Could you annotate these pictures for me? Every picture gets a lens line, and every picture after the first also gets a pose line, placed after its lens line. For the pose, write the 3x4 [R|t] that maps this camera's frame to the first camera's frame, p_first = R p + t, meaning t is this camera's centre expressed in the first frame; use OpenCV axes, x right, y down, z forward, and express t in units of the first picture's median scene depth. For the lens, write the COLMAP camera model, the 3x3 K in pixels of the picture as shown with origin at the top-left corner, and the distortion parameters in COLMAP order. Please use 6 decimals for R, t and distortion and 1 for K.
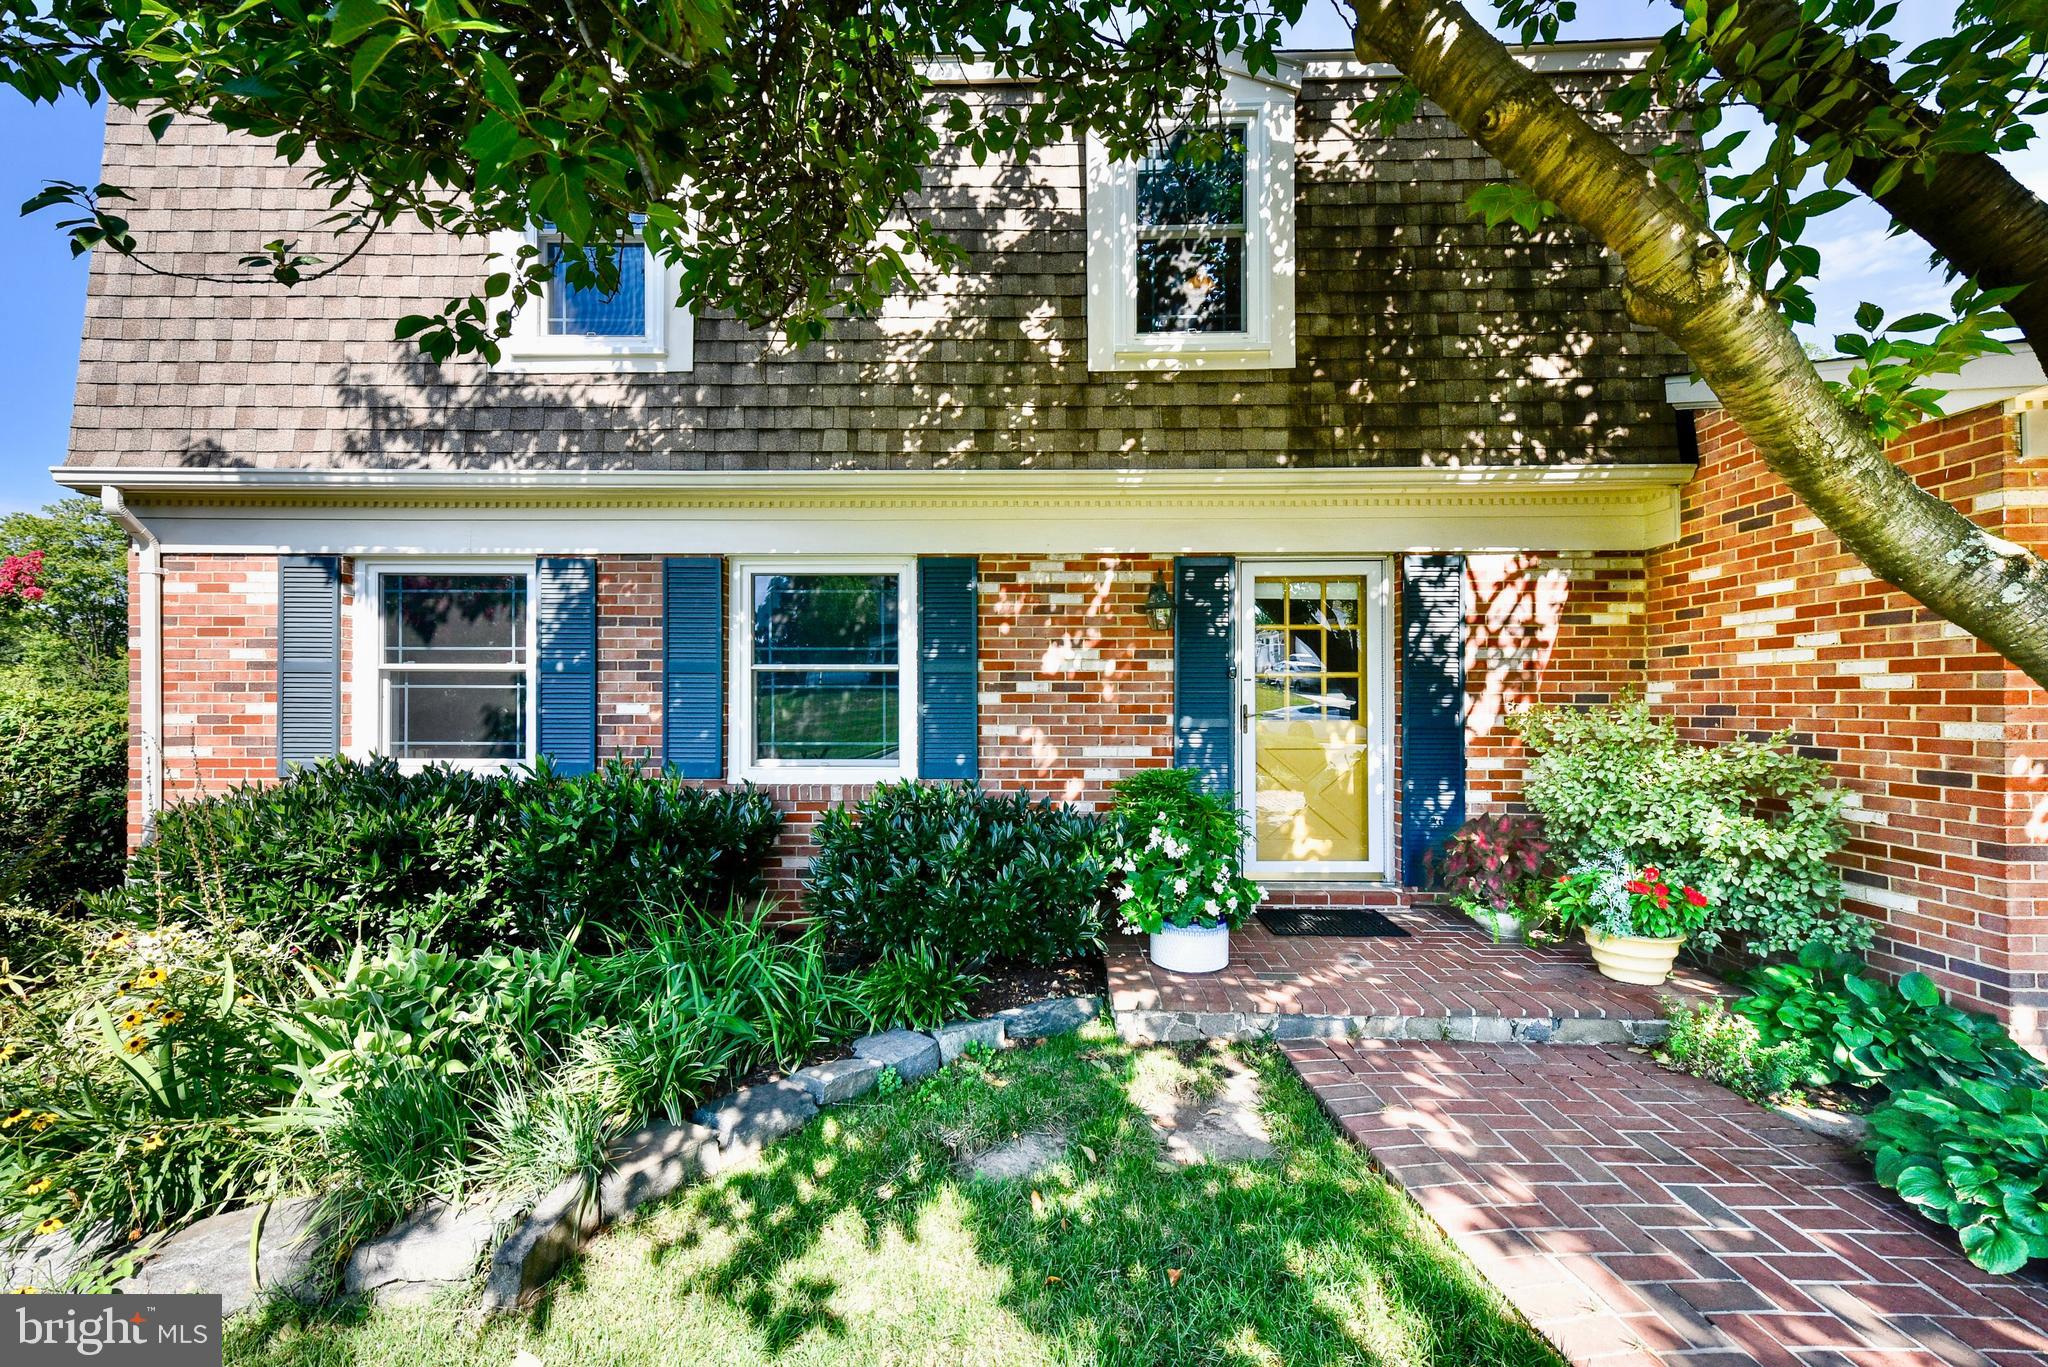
lens RADIAL K [[813.4, 0, 1035.3], [0, 813.4, 694.4], [0, 0, 1]] dist [0.018333, 0.000040]
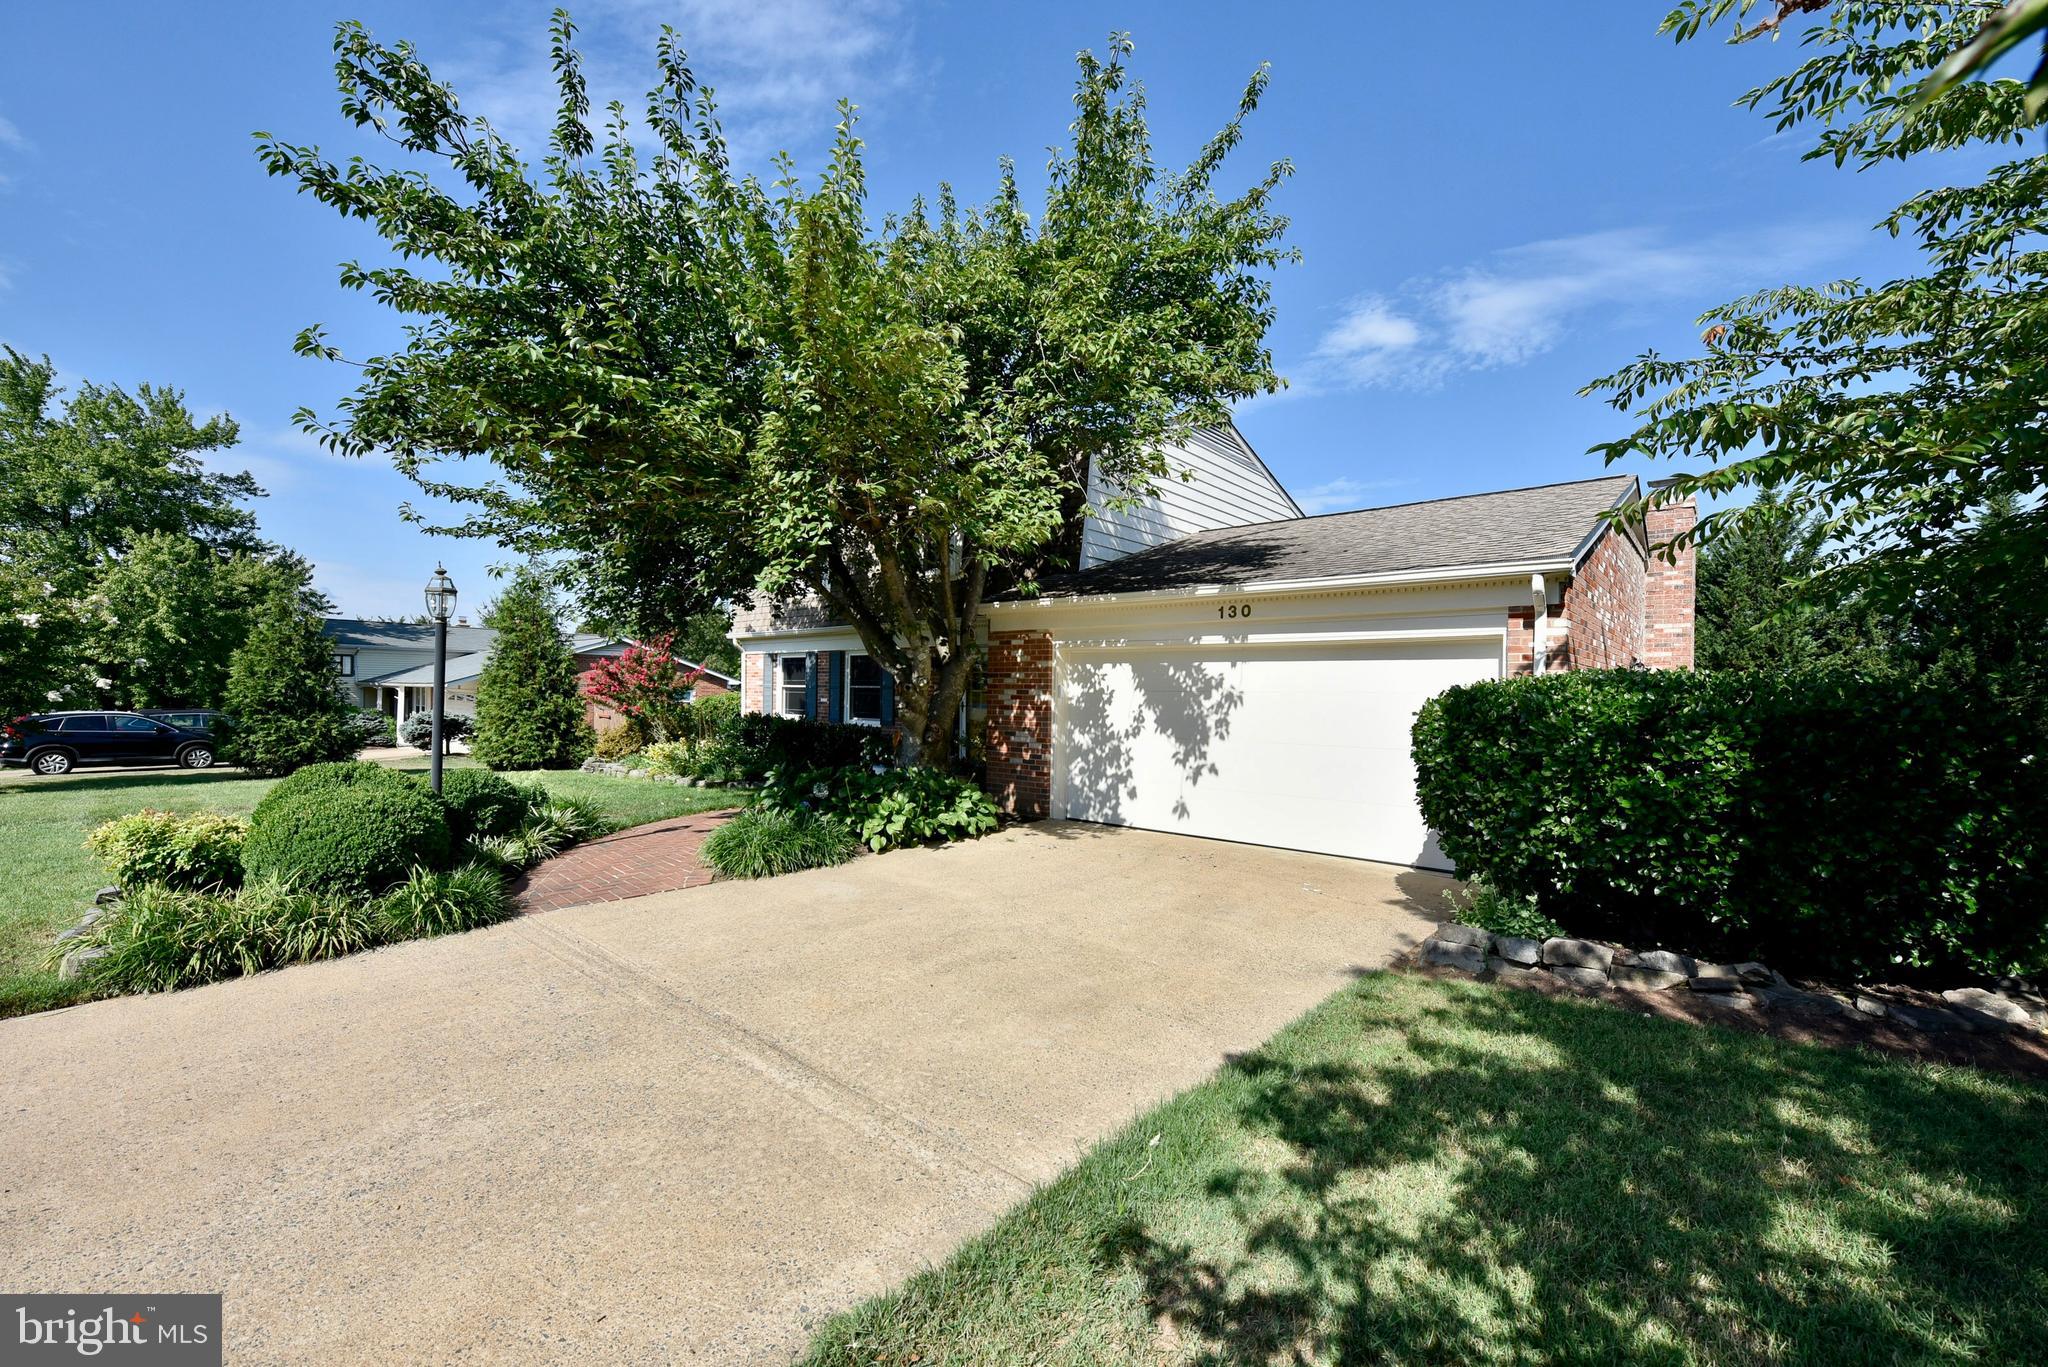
lens RADIAL K [[813.8, 0, 1039.2], [0, 813.8, 679.9], [0, 0, 1]] dist [0.017552, 0.000060]
pose [[0.767421, -0.000030, -0.641144, 2.196517], [-0.005046, 0.999969, -0.006086, -0.044583], [0.641124, 0.007906, 0.767397, -0.899867]]
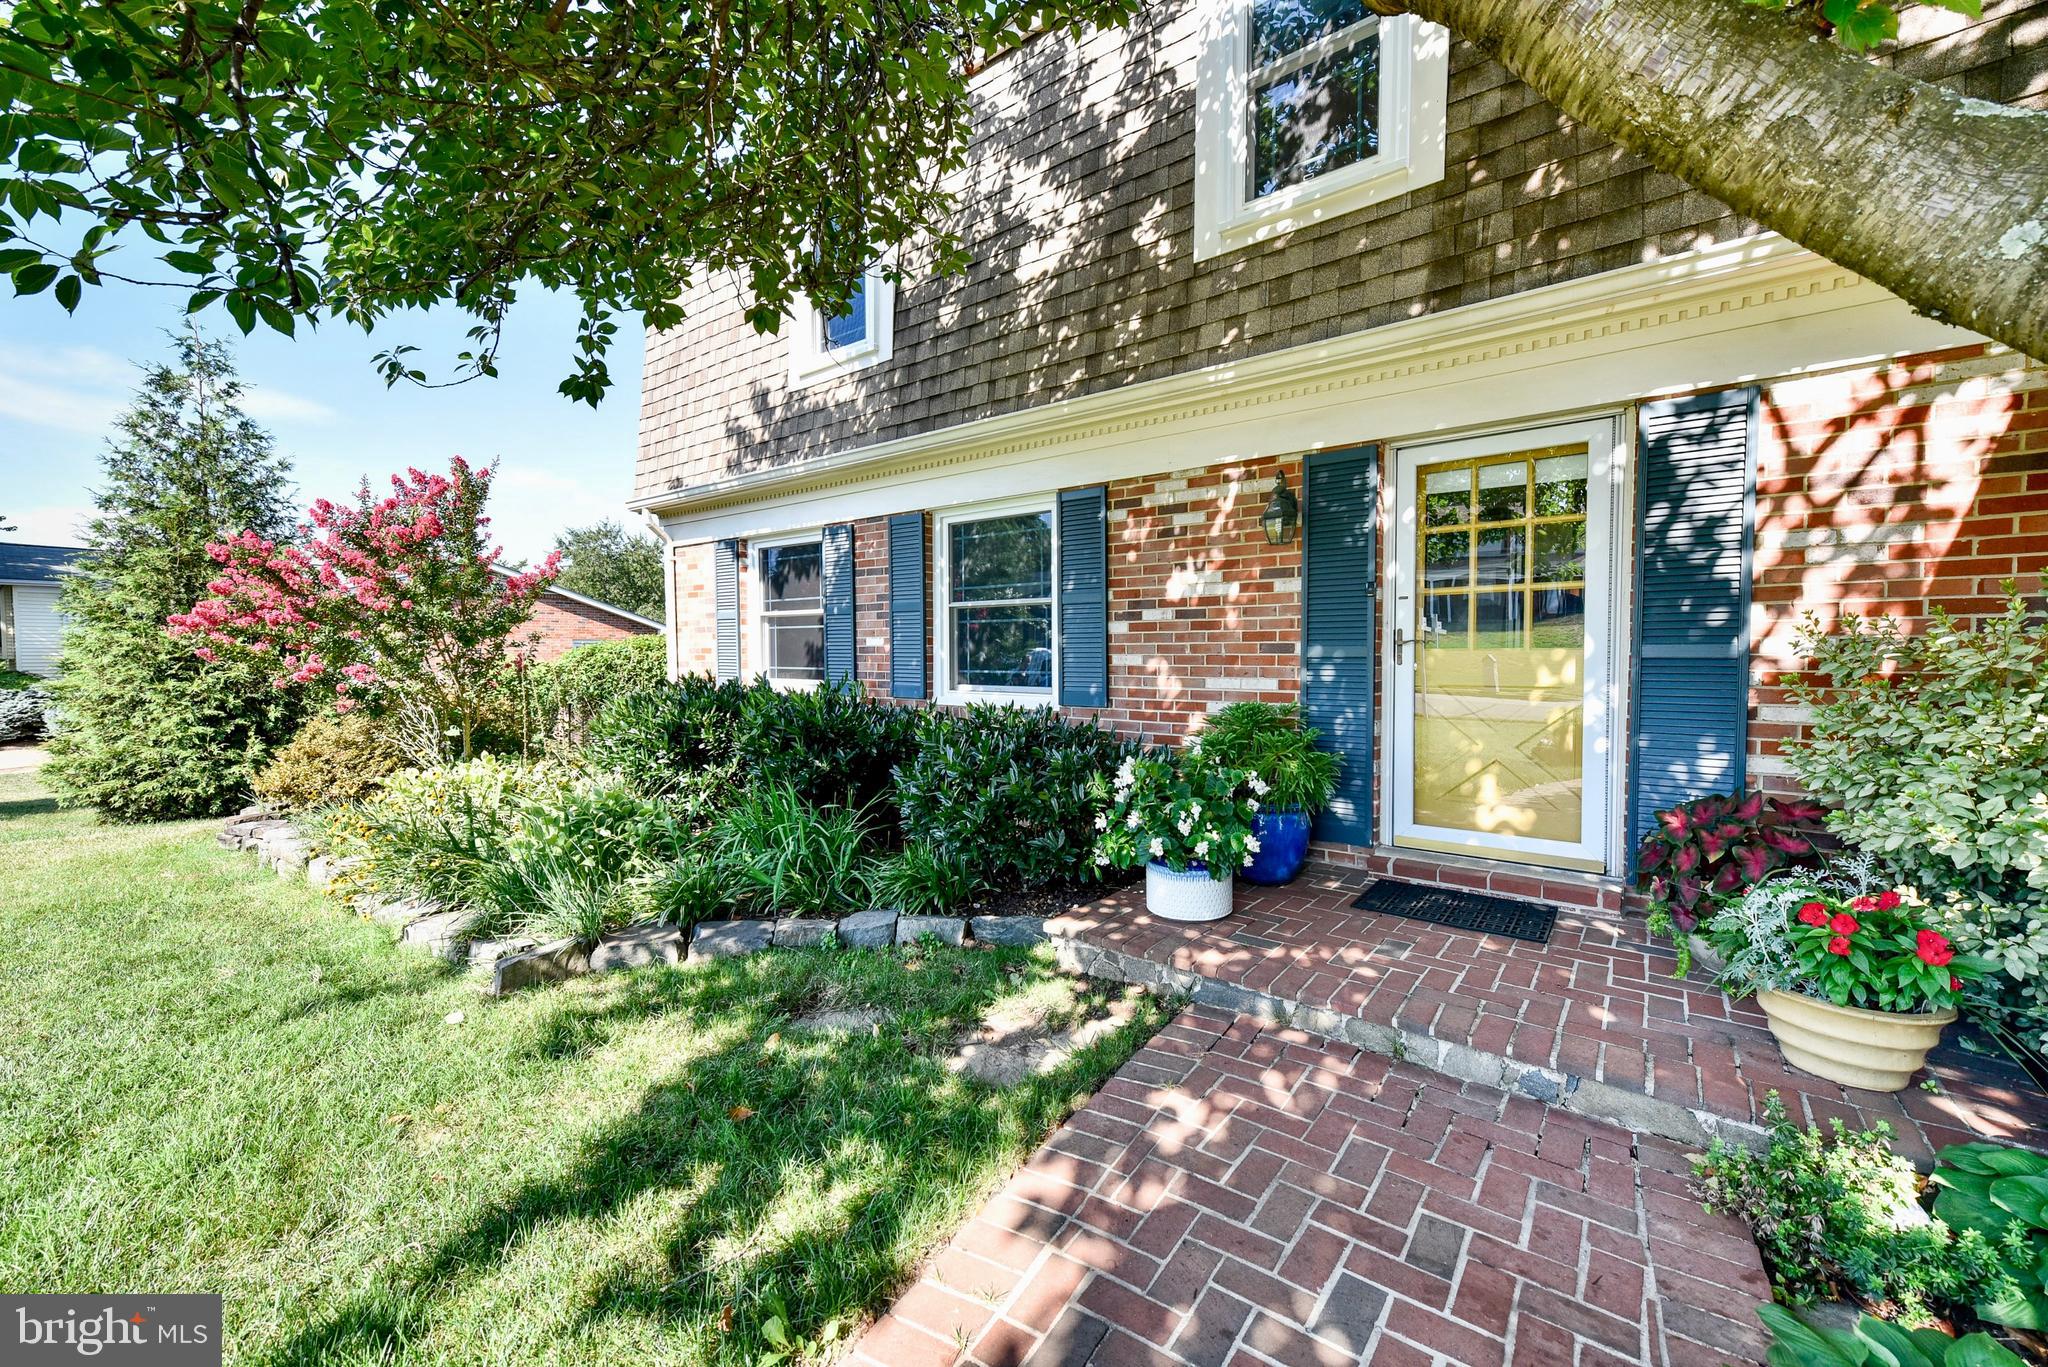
lens RADIAL K [[813.8, 0, 1039.2], [0, 813.8, 679.9], [0, 0, 1]] dist [0.017552, 0.000060]
pose [[0.803659, 0.018416, -0.594806, 0.460682], [0.008838, 0.999041, 0.042873, 0.025397], [0.595025, -0.039712, 0.802725, 0.143799]]
